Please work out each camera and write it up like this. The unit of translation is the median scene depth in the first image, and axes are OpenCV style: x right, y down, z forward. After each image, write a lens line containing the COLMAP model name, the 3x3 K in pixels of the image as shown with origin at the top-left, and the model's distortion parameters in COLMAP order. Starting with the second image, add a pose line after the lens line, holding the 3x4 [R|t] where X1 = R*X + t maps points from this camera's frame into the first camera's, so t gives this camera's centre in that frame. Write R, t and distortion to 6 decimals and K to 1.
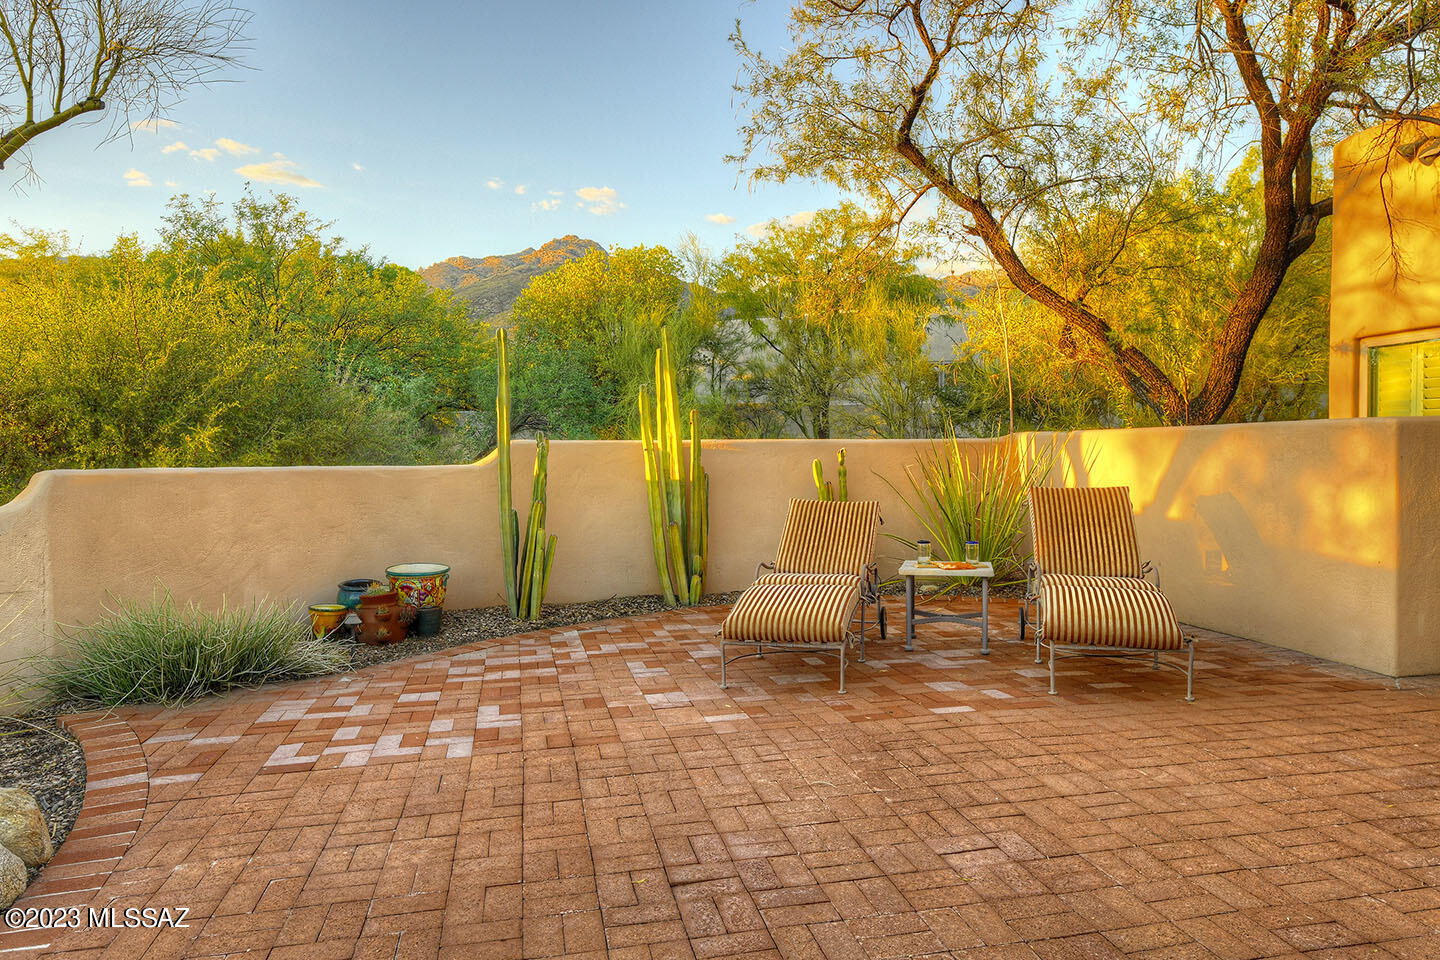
lens RADIAL K [[943.5, 0, 712.5], [0, 943.5, 469.0], [0, 0, 1]] dist [0.004939, 0.001563]
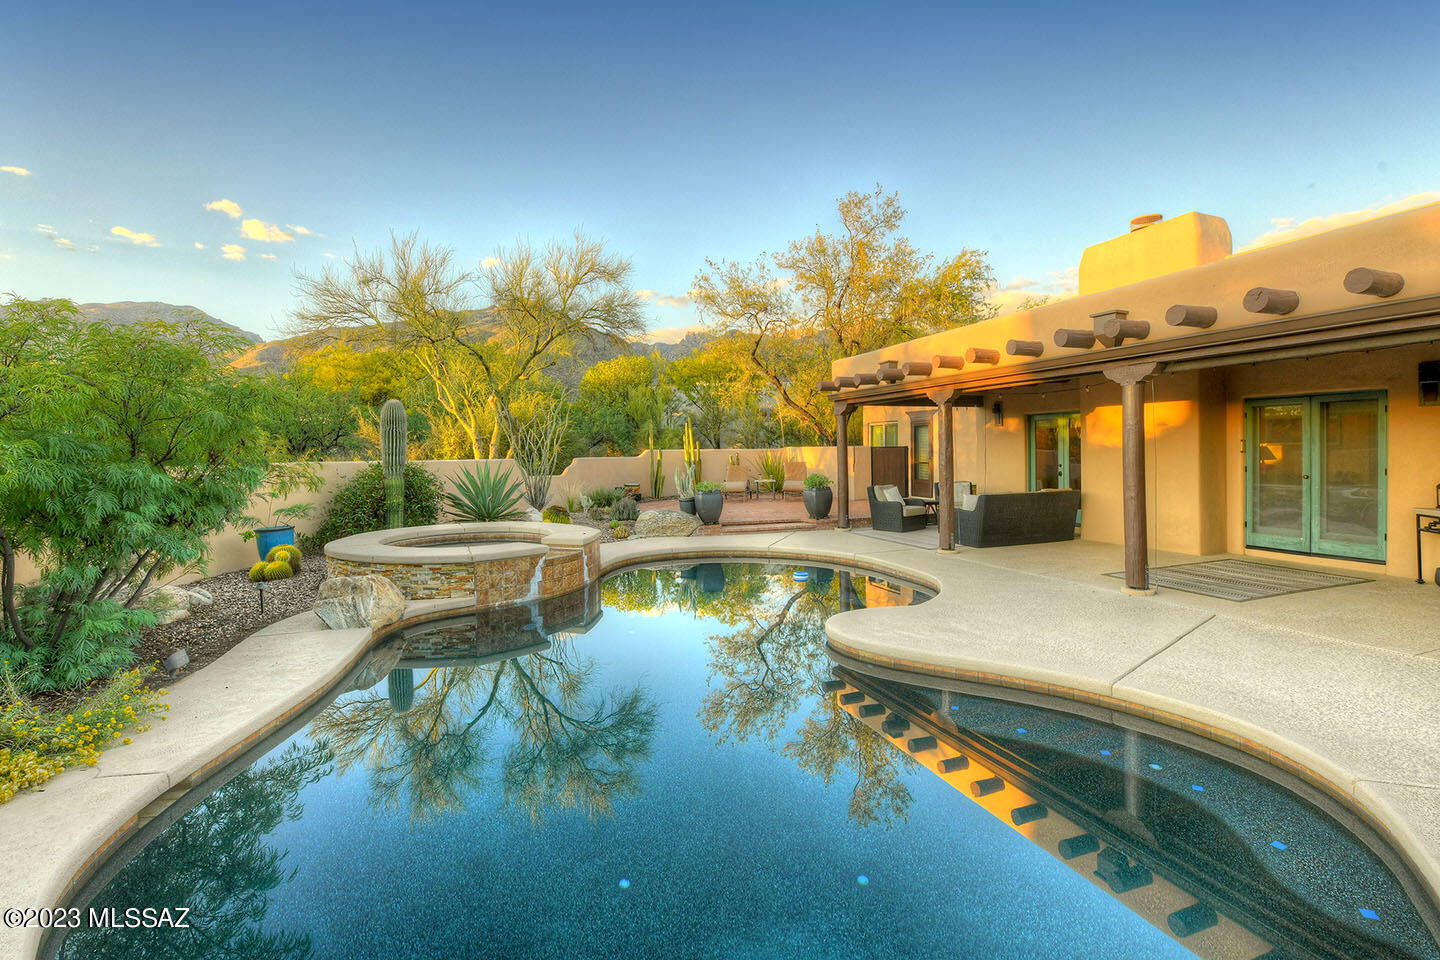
lens RADIAL K [[648.4, 0, 729.0], [0, 648.4, 464.0], [0, 0, 1]] dist [-0.019225, -0.001035]
pose [[0.986131, -0.005445, 0.165882, -0.295501], [0.004580, 0.999974, 0.005595, 0.010445], [-0.165908, -0.004758, 0.986130, -1.400169]]
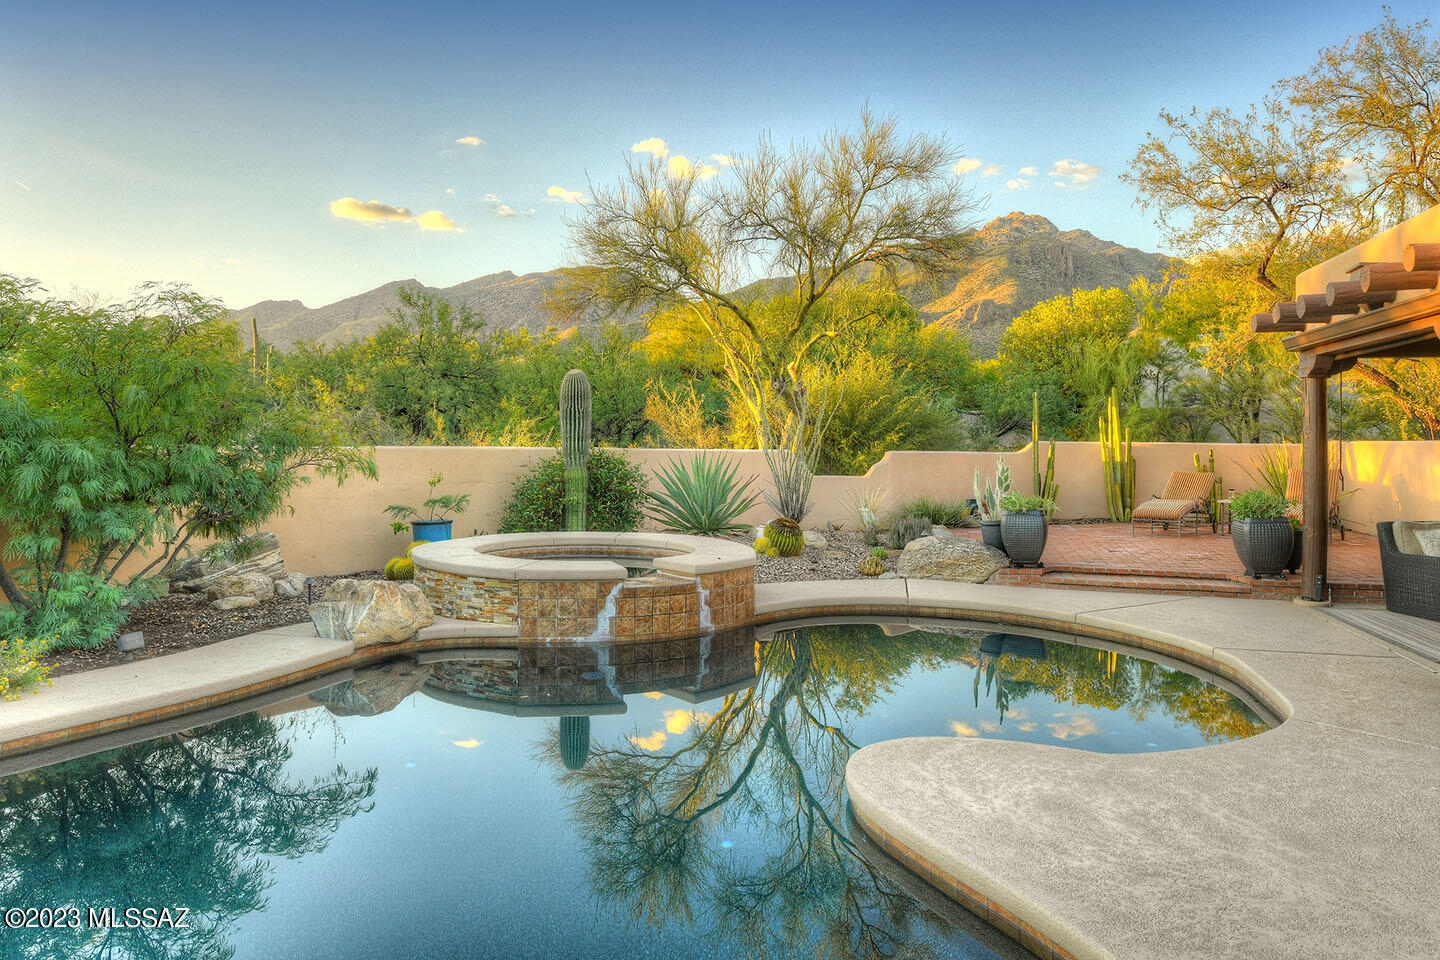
lens RADIAL K [[966.8, 0, 698.7], [0, 966.8, 452.0], [0, 0, 1]] dist [0.002548, 0.006194]
pose [[0.895993, 0.021379, -0.443553, 0.077828], [-0.023189, 0.999730, 0.001346, 0.009312], [0.443462, 0.009080, 0.896247, -1.304135]]
